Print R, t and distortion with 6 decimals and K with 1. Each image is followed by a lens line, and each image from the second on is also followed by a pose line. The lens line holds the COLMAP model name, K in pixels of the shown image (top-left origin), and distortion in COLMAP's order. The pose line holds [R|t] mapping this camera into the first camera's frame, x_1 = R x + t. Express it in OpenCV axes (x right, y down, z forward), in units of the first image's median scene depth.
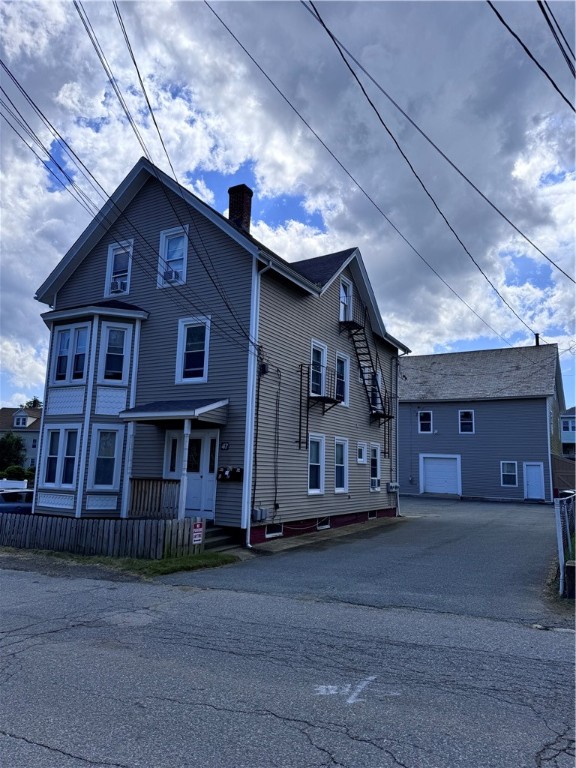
lens RADIAL K [[514.9, 0, 288.0], [0, 514.9, 384.0], [0, 0, 1]] dist [-0.005068, -0.002297]
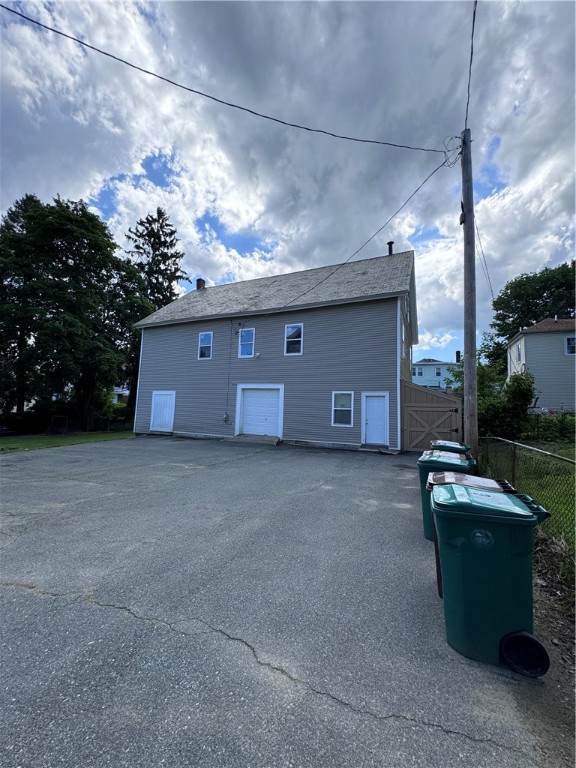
lens RADIAL K [[308.2, 0, 288.0], [0, 308.2, 384.0], [0, 0, 1]] dist [0.000561, 0.000013]
pose [[0.993135, 0.002037, 0.116954, 0.287604], [-0.012397, 0.996050, 0.087926, 0.098039], [-0.116313, -0.088772, 0.989238, 0.557786]]
